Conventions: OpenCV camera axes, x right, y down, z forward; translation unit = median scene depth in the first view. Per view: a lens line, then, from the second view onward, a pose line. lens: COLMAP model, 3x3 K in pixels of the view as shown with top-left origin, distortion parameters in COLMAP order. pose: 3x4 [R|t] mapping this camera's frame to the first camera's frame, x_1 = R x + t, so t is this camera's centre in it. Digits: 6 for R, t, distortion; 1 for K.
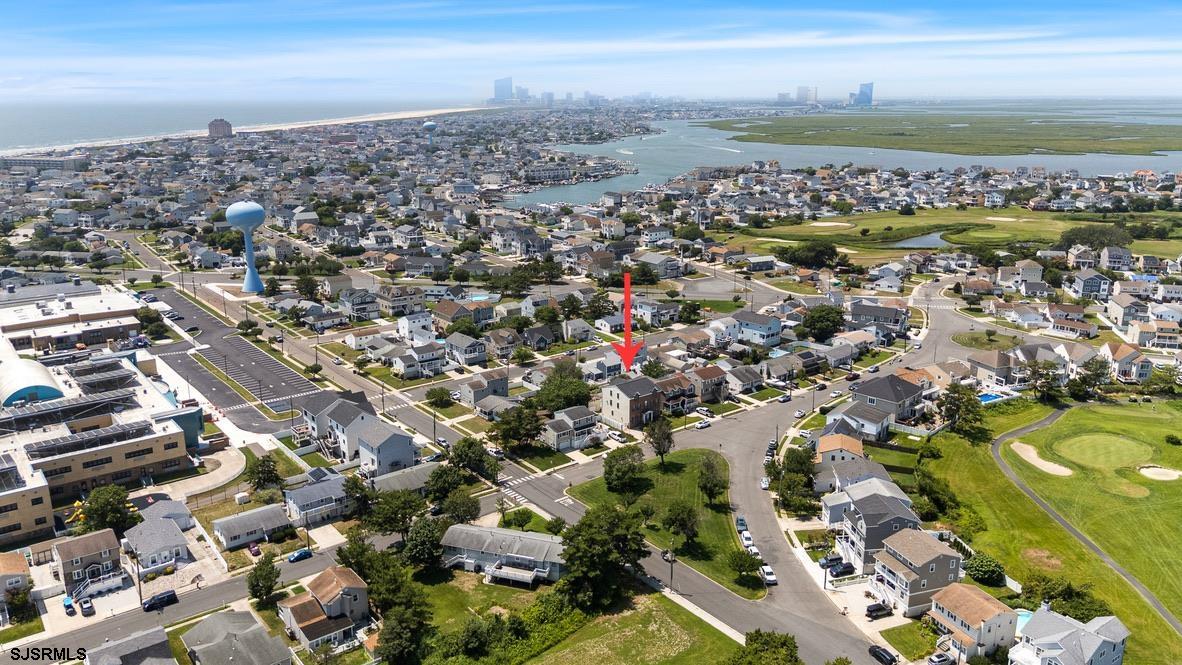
lens RADIAL K [[858.0, 0, 591.0], [0, 858.0, 332.5], [0, 0, 1]] dist [0.082672, -0.090857]
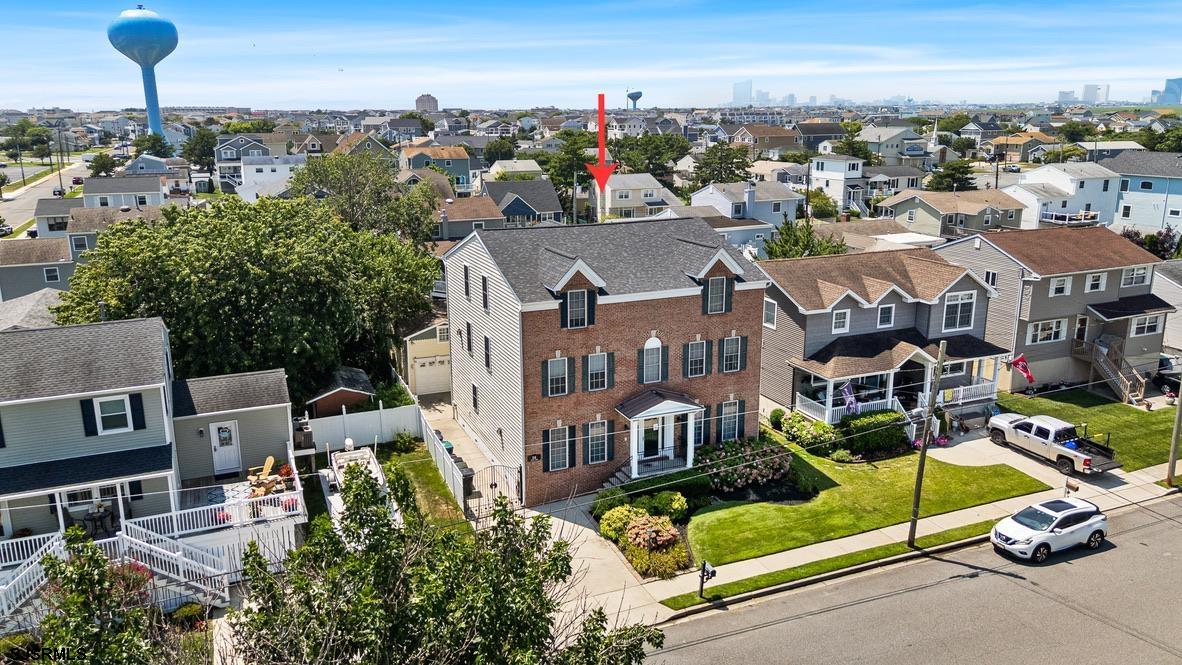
lens RADIAL K [[858.0, 0, 591.0], [0, 858.0, 332.5], [0, 0, 1]] dist [0.082672, -0.090857]
pose [[0.963725, 0.057910, -0.260539, 0.086728], [-0.061602, 0.998083, -0.006020, 0.074669], [0.259691, 0.021852, 0.965445, 0.783989]]
